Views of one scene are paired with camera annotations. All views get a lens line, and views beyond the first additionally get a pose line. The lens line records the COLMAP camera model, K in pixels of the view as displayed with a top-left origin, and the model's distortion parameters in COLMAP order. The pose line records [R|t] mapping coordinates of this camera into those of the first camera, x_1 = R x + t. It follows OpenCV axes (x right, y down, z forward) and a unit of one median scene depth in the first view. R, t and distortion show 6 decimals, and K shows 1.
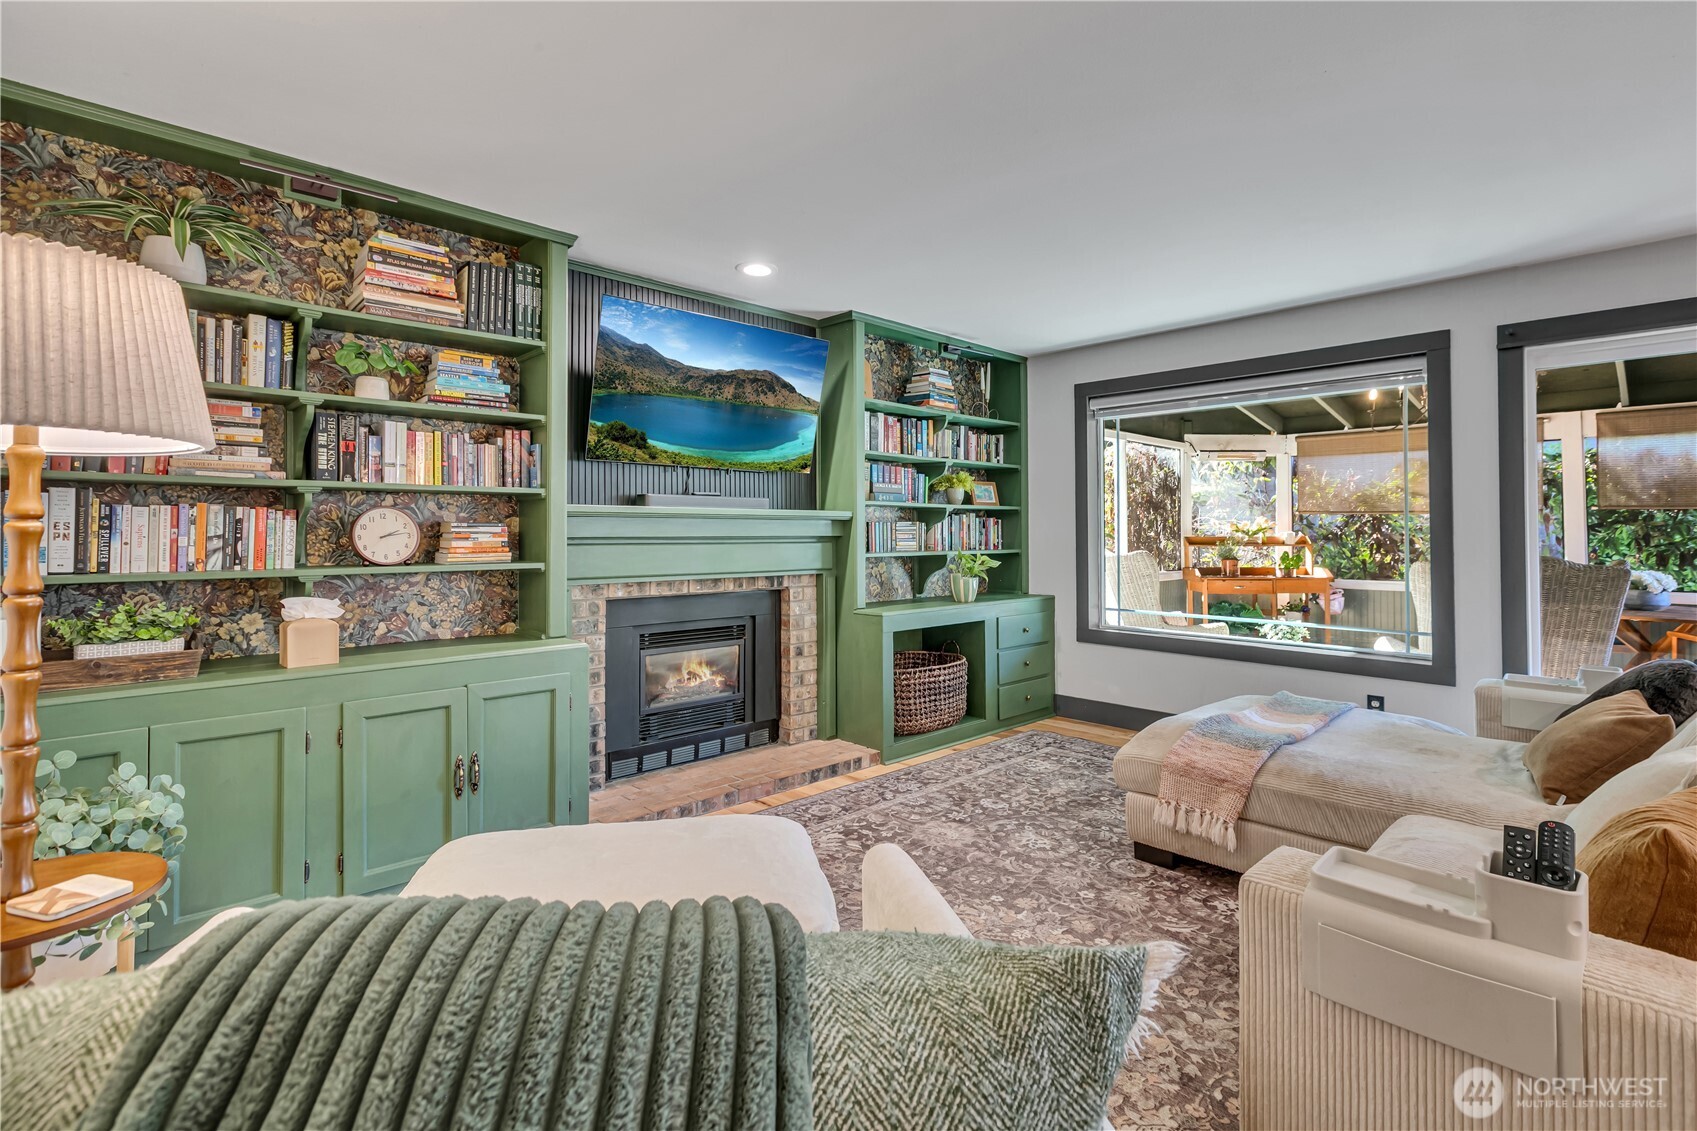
lens RADIAL K [[782.0, 0, 868.9], [0, 782.0, 524.1], [0, 0, 1]] dist [0.002153, -0.004070]
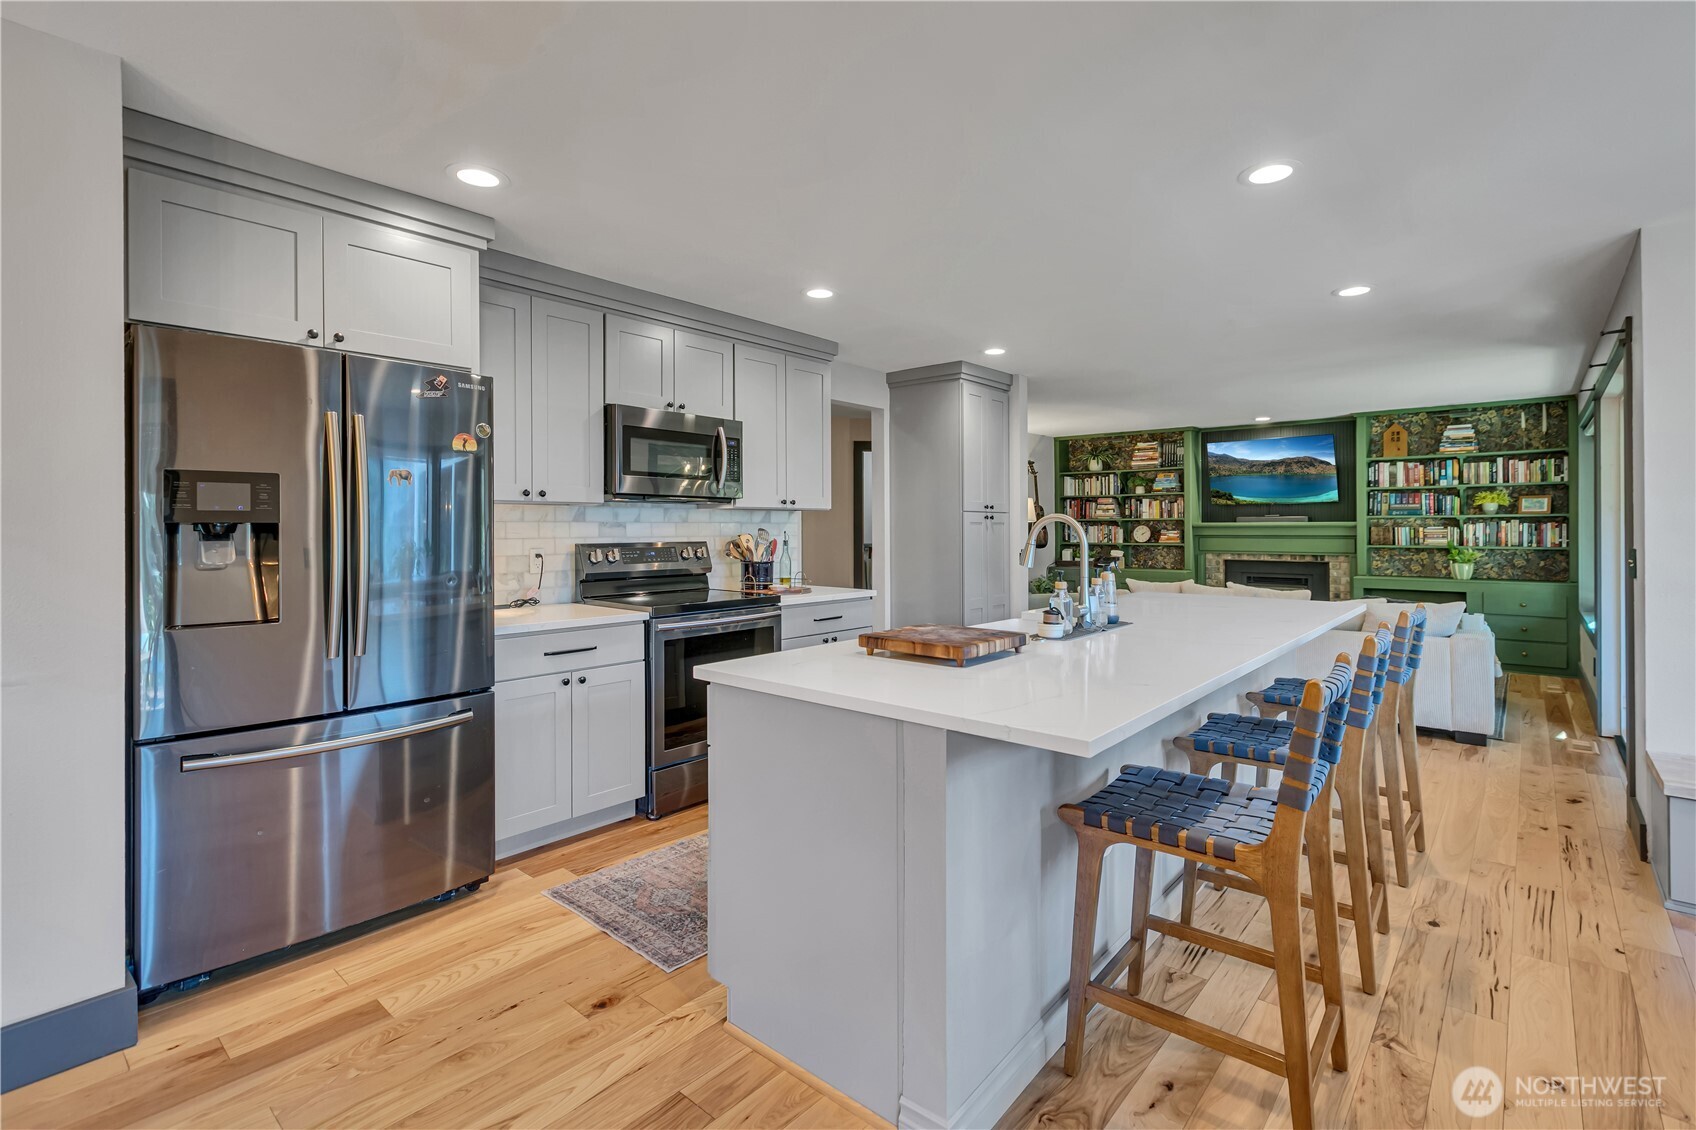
lens RADIAL K [[781.5, 0, 856.7], [0, 781.5, 541.5], [0, 0, 1]] dist [0.002153, -0.004070]
pose [[0.091212, 0.012757, -0.995750, 2.133022], [0.009758, 0.999858, 0.013704, -0.008398], [0.995784, -0.010967, 0.091075, -0.421200]]
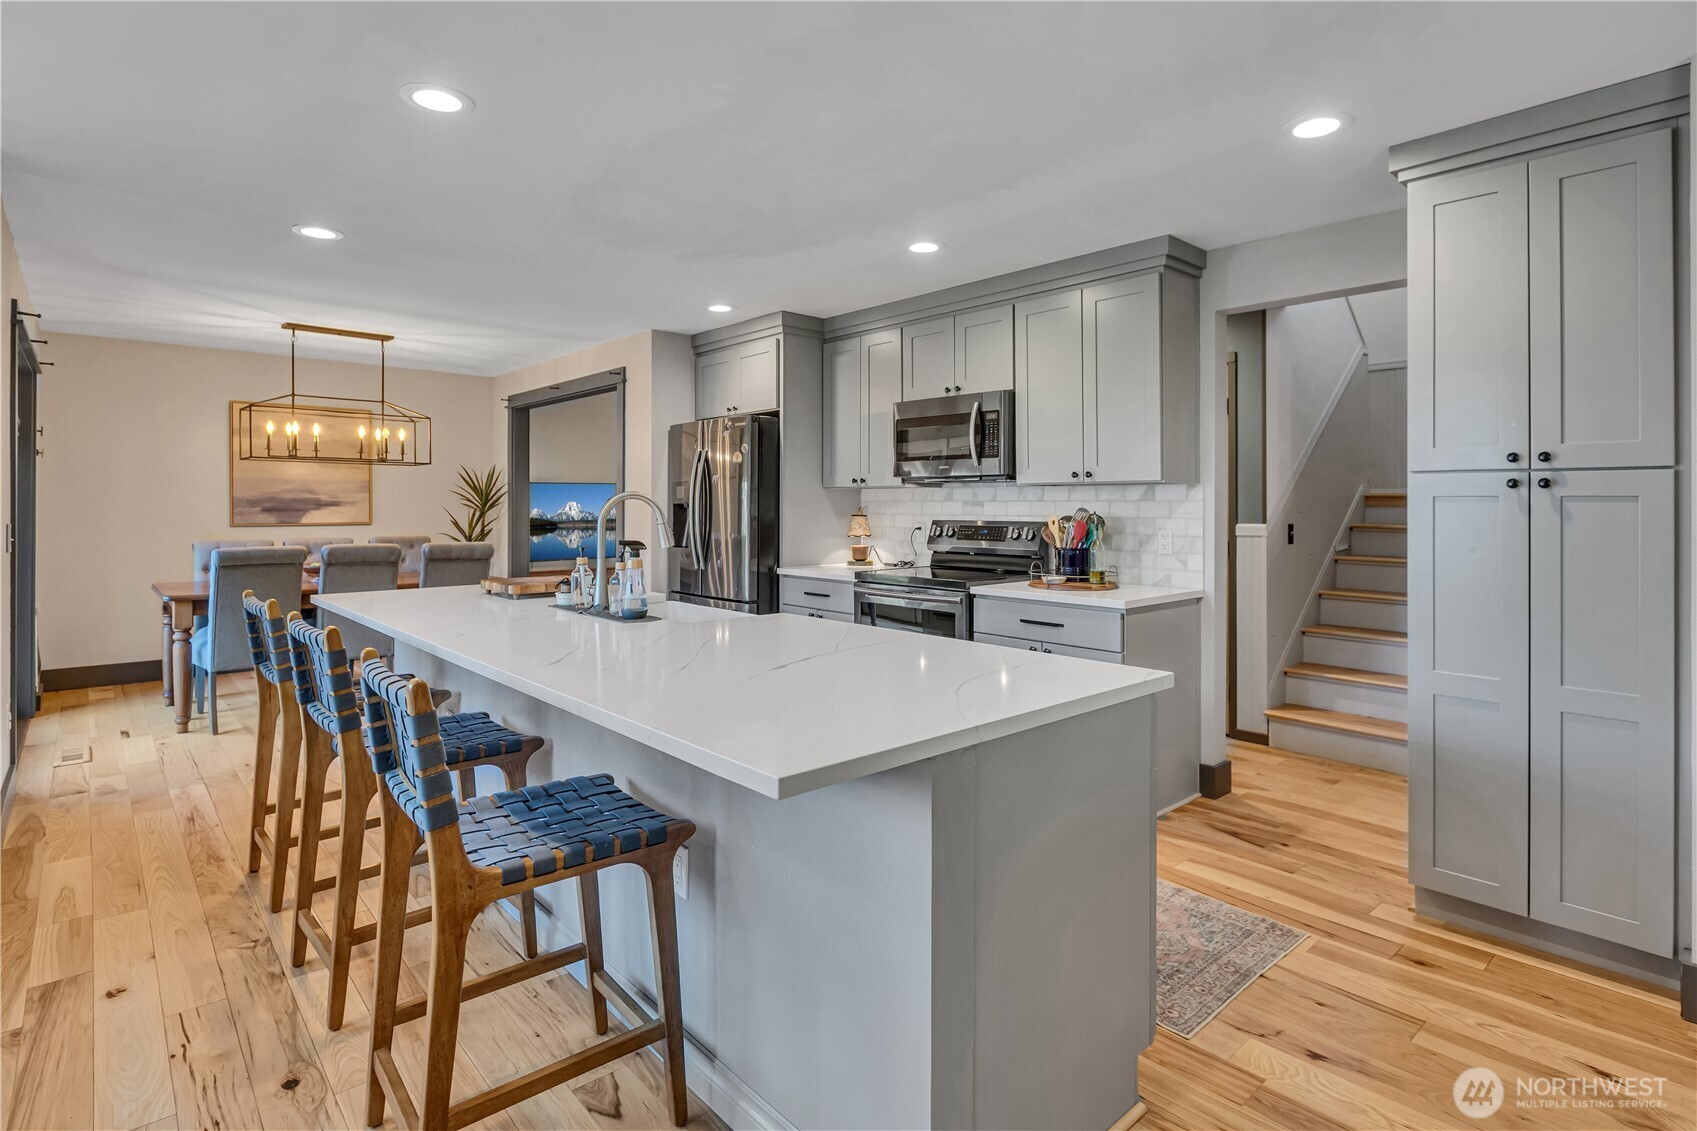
lens RADIAL K [[848.8, 0, 860.6], [0, 848.8, 507.7], [0, 0, 1]] dist [0.000952, -0.002107]
pose [[-0.999468, -0.007099, 0.031838, 1.067815], [-0.007267, 0.999960, -0.005161, -0.005620], [-0.031800, -0.005389, -0.999480, 0.725658]]
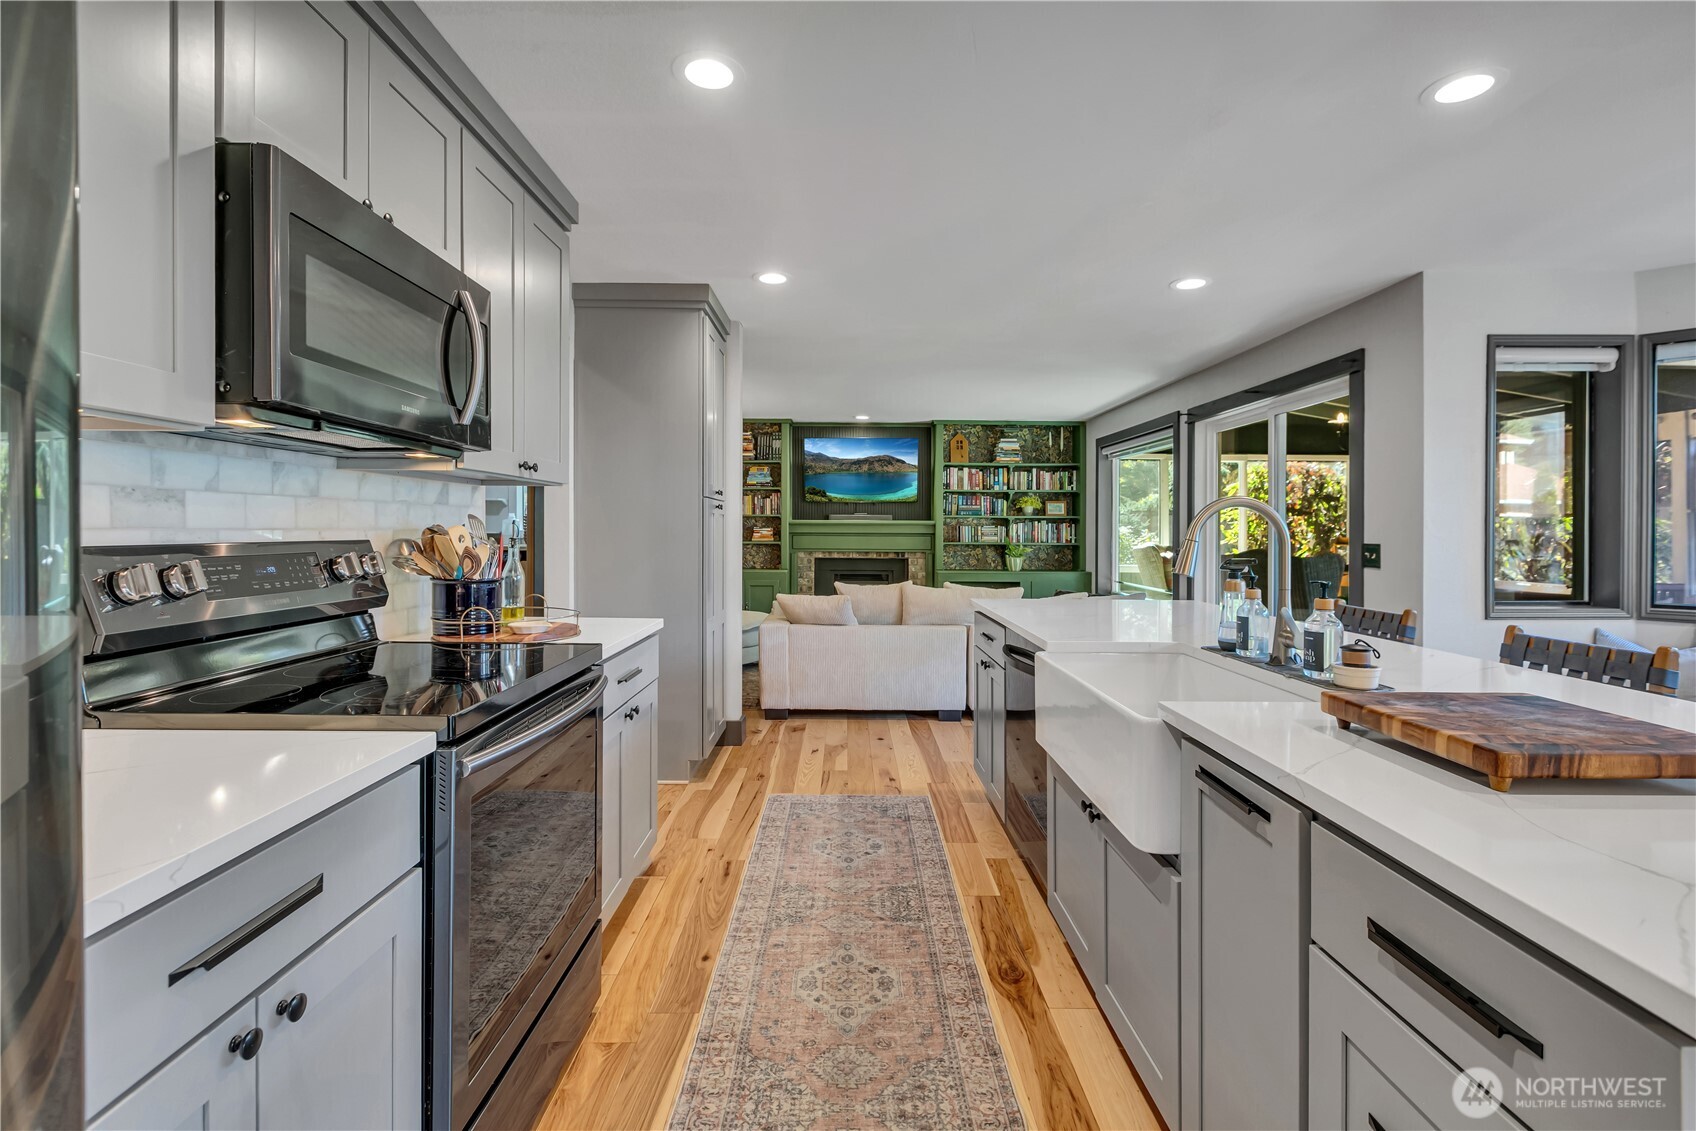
lens RADIAL K [[781.5, 0, 863.8], [0, 781.5, 544.2], [0, 0, 1]] dist [0.002153, -0.004070]
pose [[0.730999, 0.015576, -0.682200, 1.509925], [0.000253, 0.999733, 0.023097, -0.003227], [0.682378, -0.017056, 0.730800, -0.726060]]
